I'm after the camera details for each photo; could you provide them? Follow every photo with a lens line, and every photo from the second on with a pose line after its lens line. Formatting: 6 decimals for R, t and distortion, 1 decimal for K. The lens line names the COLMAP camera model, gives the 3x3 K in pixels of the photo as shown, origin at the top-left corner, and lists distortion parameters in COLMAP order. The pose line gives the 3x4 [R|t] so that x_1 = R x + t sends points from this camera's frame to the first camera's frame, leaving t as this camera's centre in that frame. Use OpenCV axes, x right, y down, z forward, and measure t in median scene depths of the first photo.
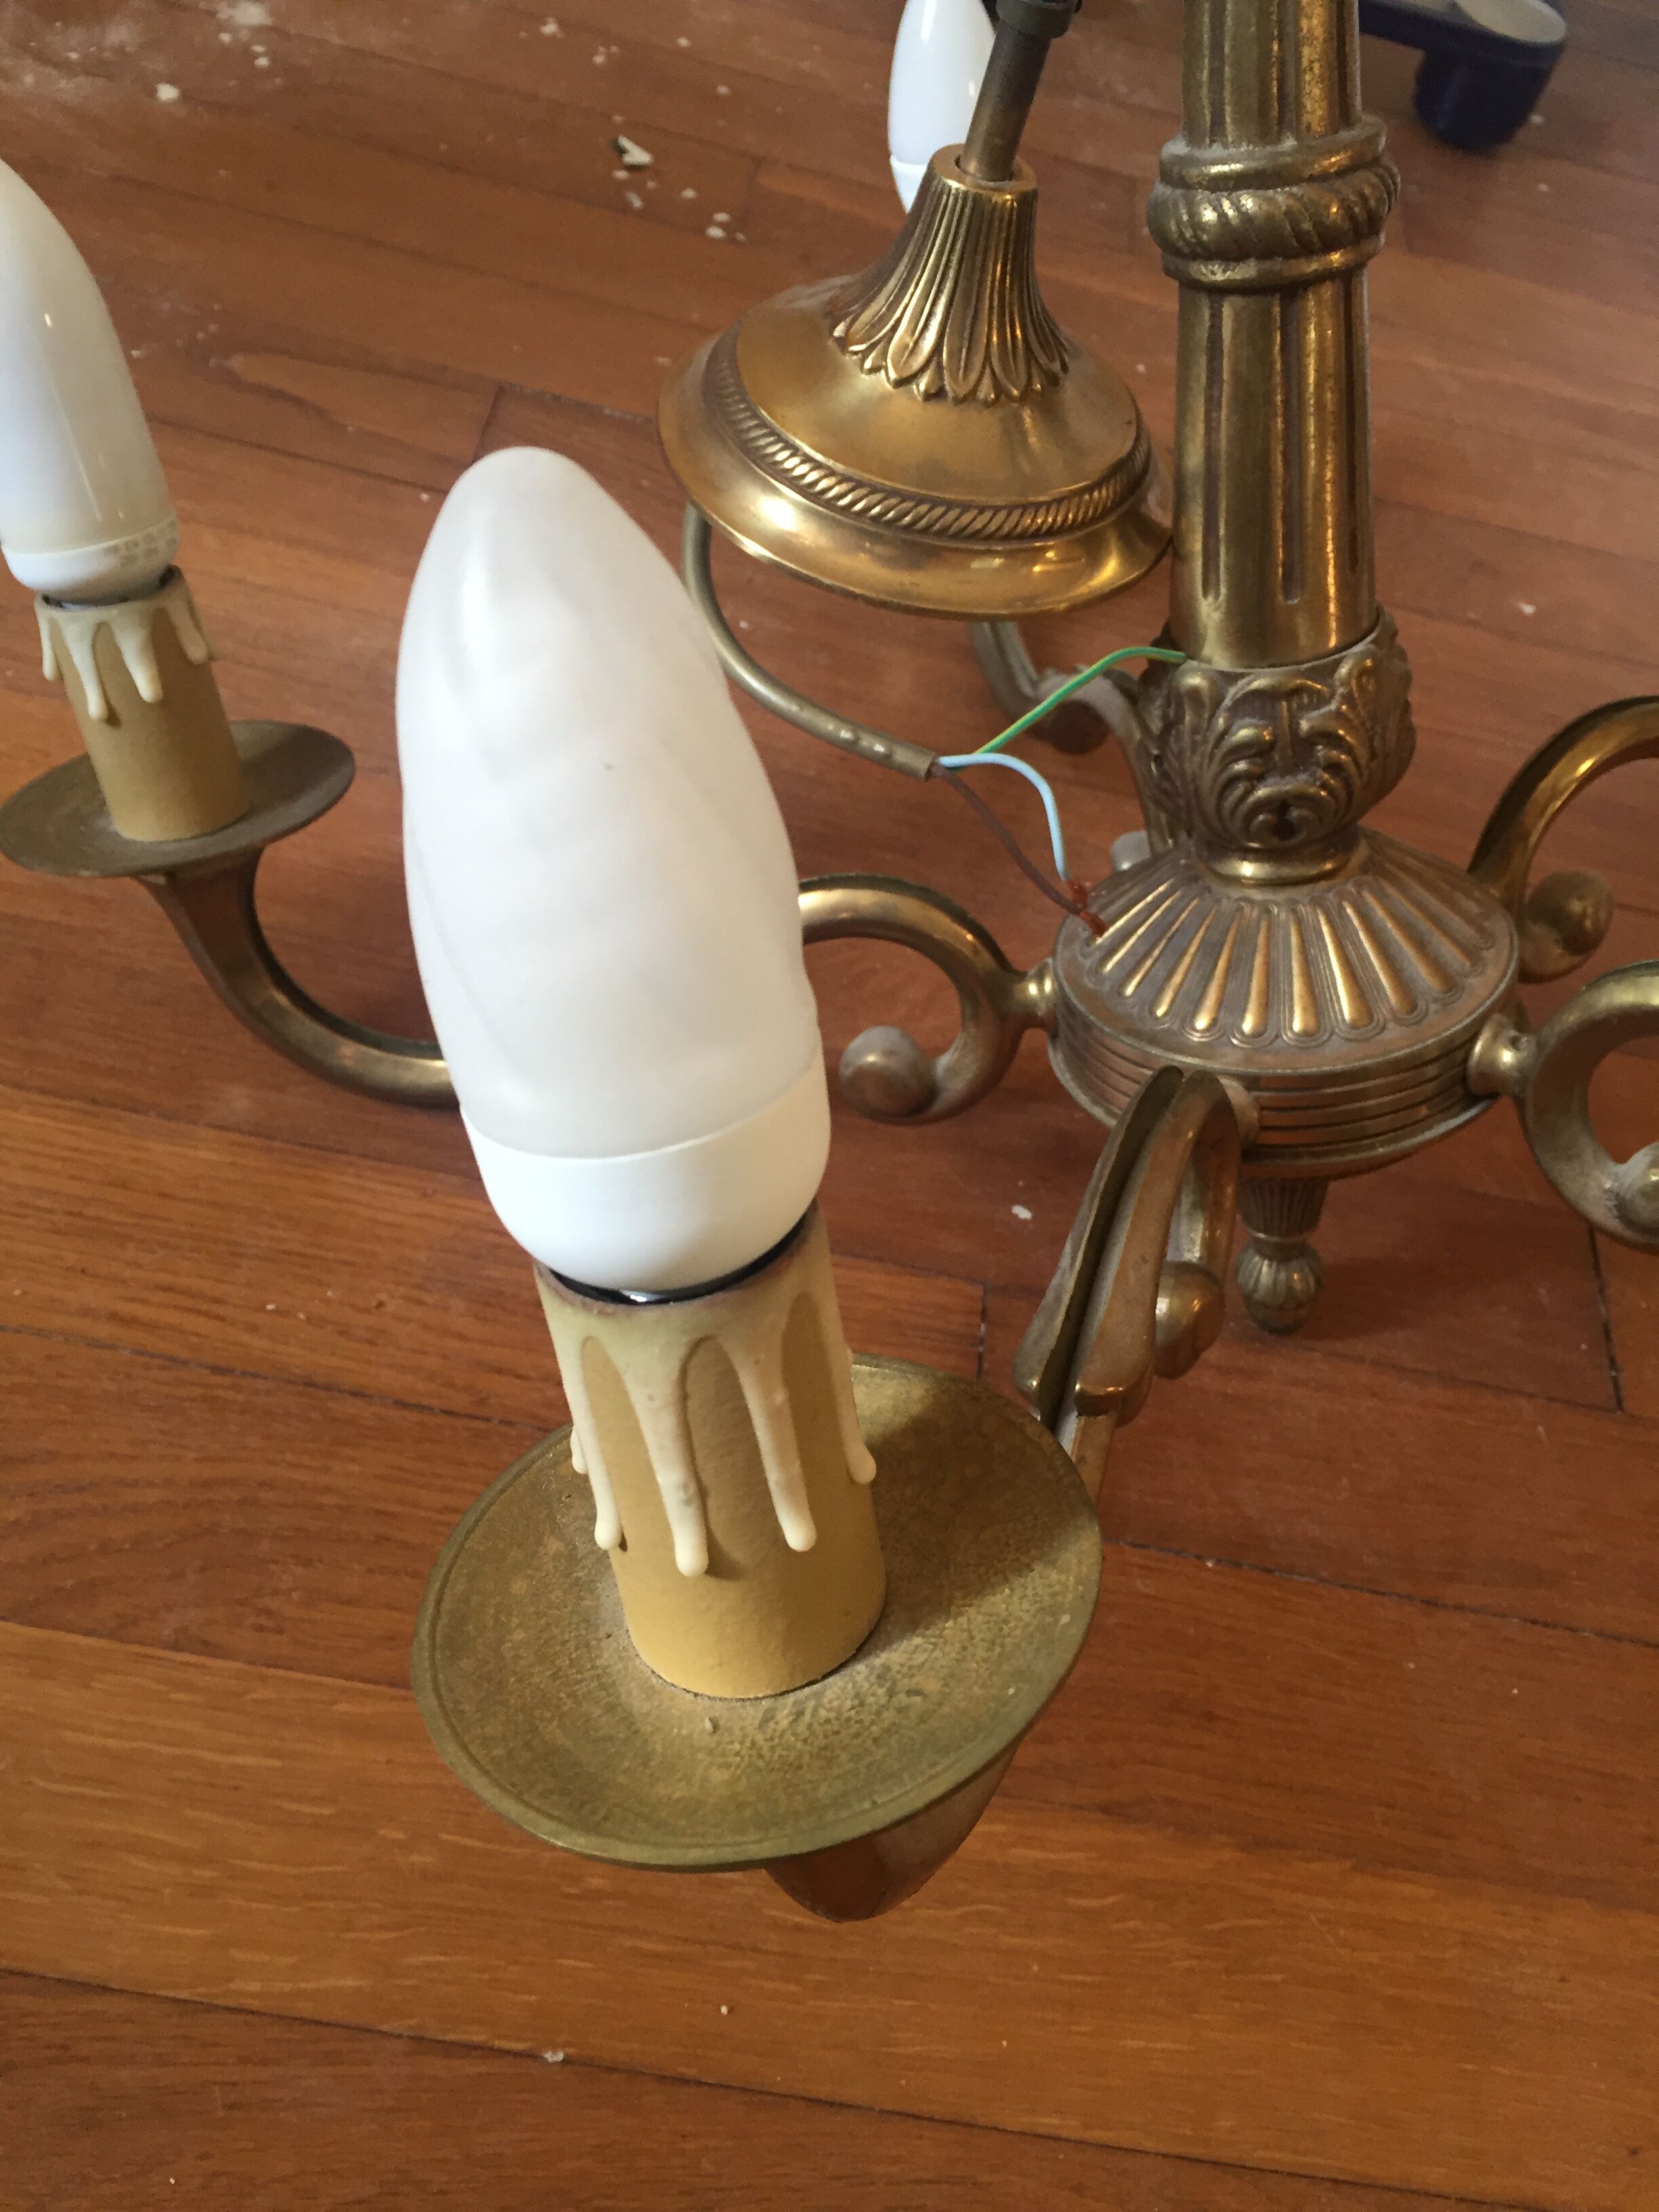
lens RADIAL K [[1917.8, 0, 833.3], [0, 1917.8, 1104.3], [0, 0, 1]] dist [0.079748, -0.136521]
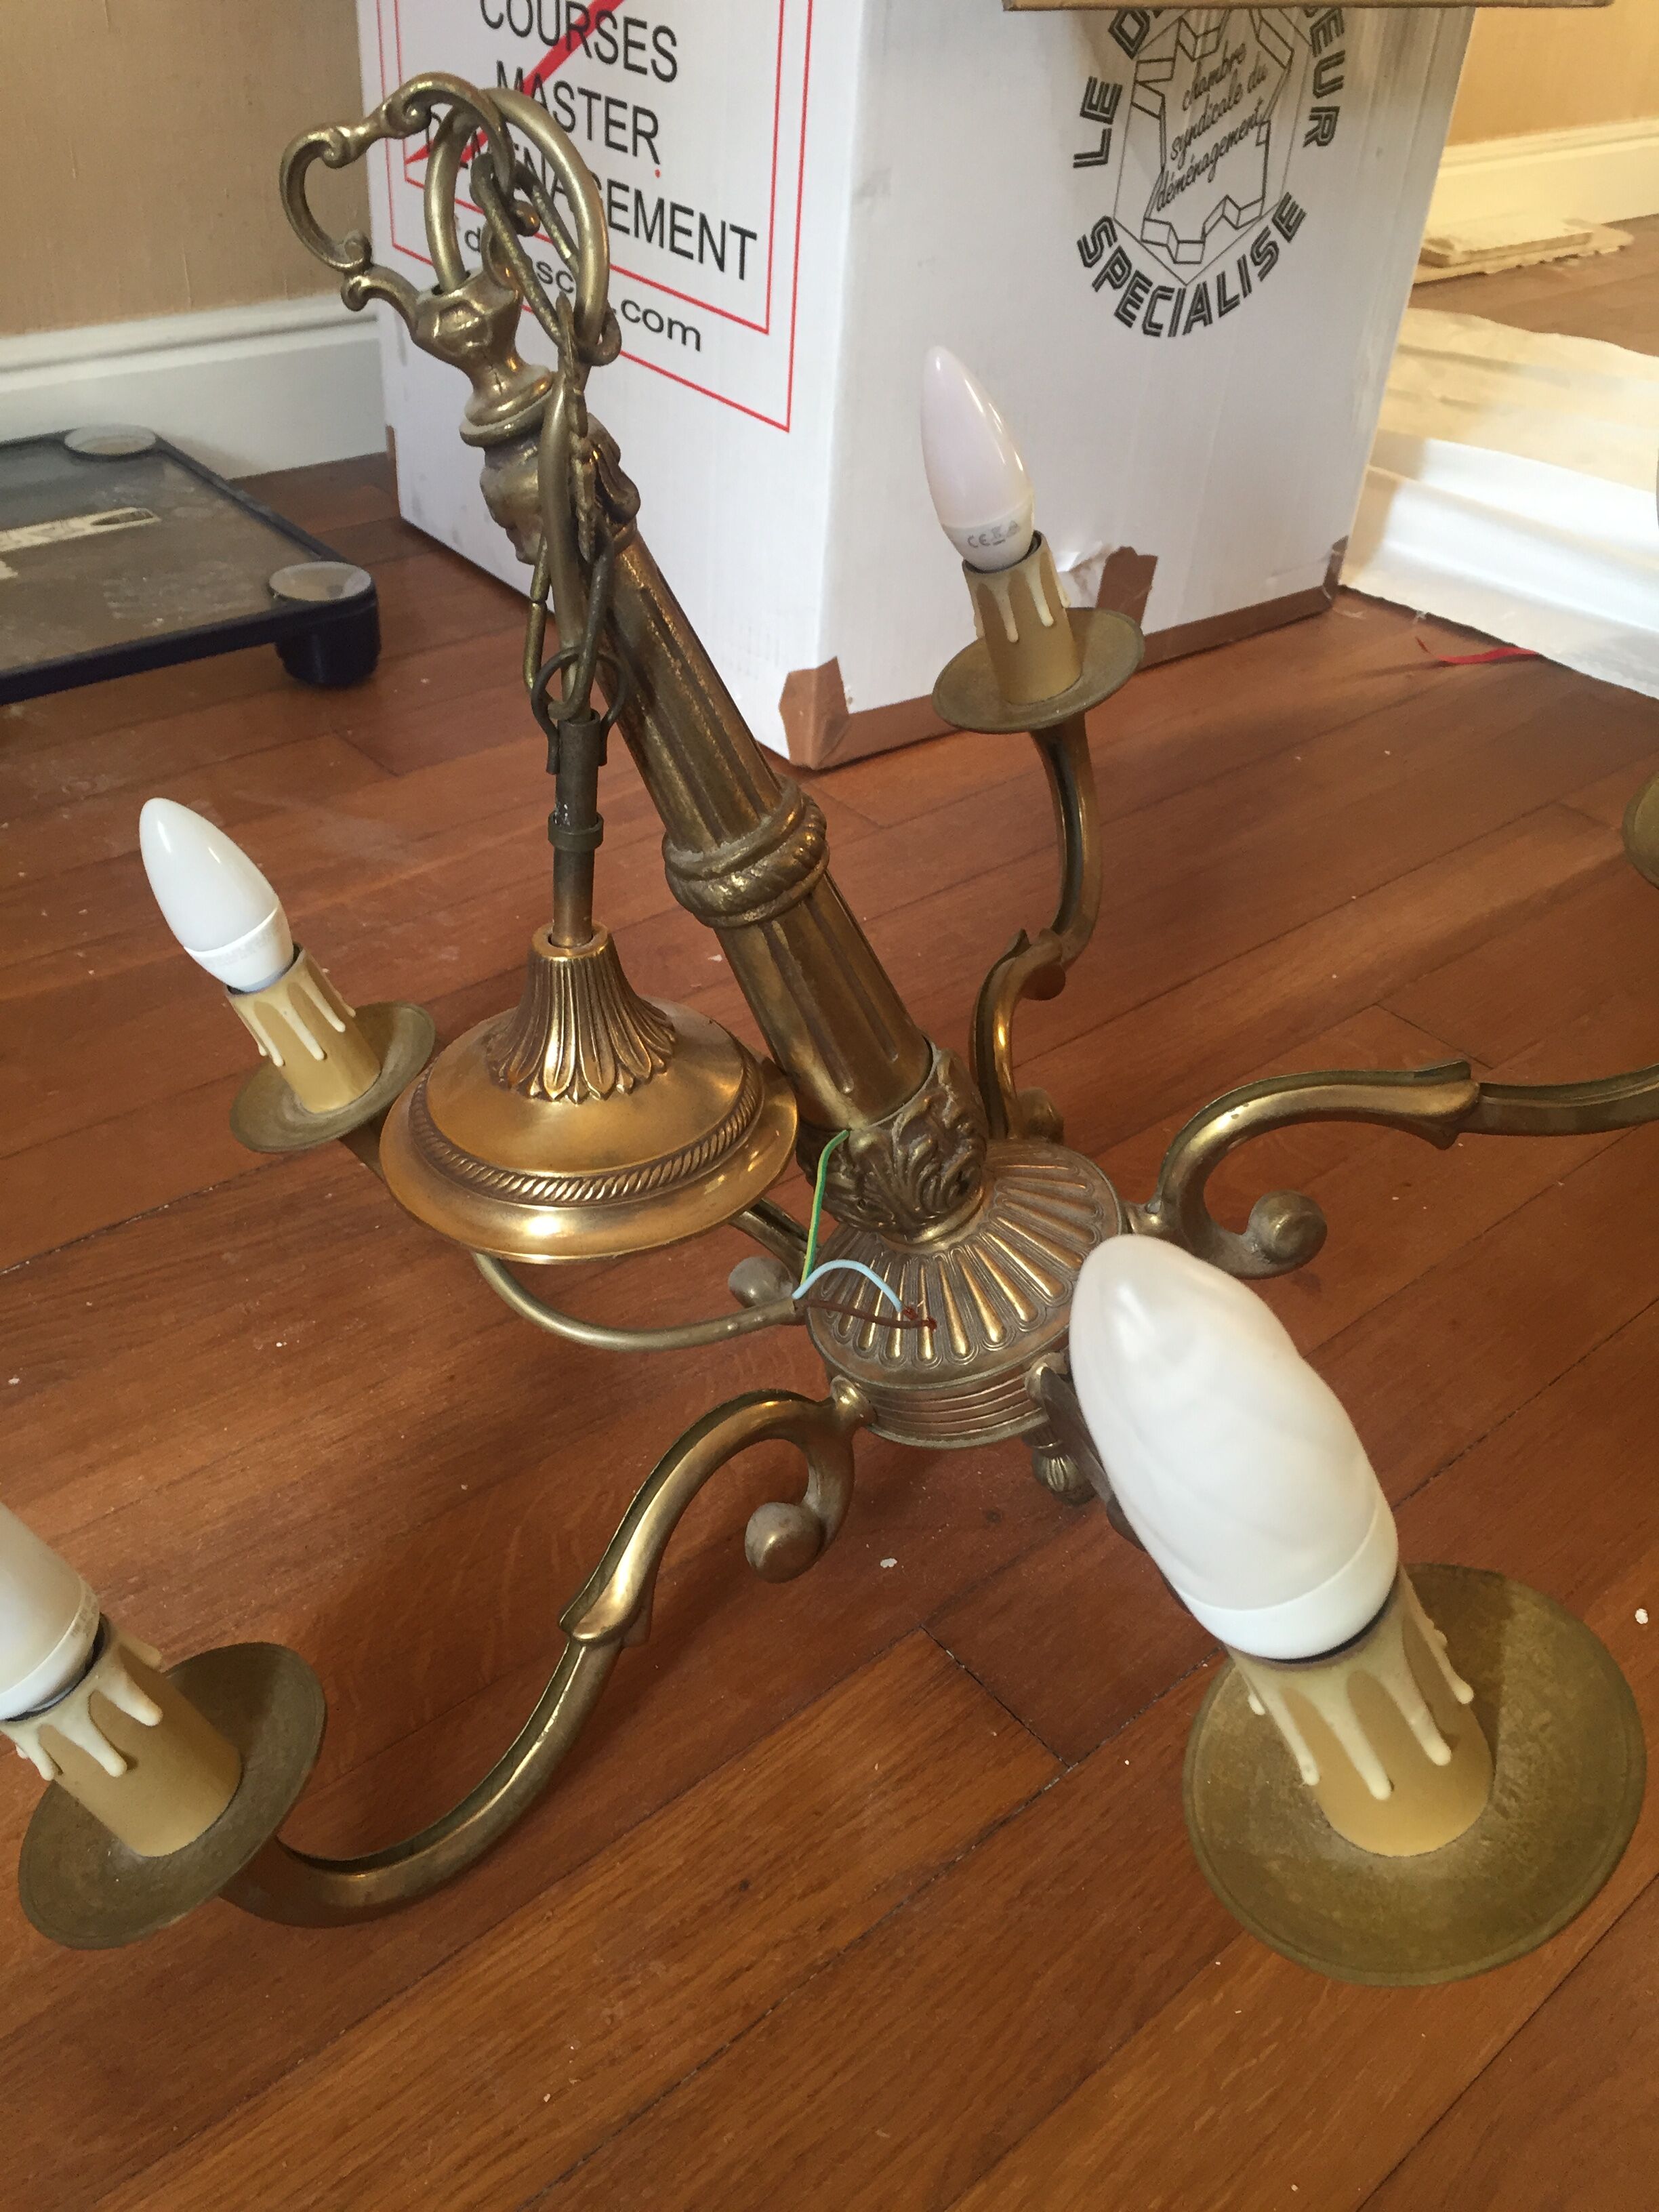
lens RADIAL K [[1917.8, 0, 810.5], [0, 1917.8, 1111.3], [0, 0, 1]] dist [0.079748, -0.136521]
pose [[0.675860, -0.562372, 0.476394, -0.414850], [0.638142, 0.769911, 0.003530, -0.233597], [-0.368766, 0.301621, 0.879225, -0.159971]]
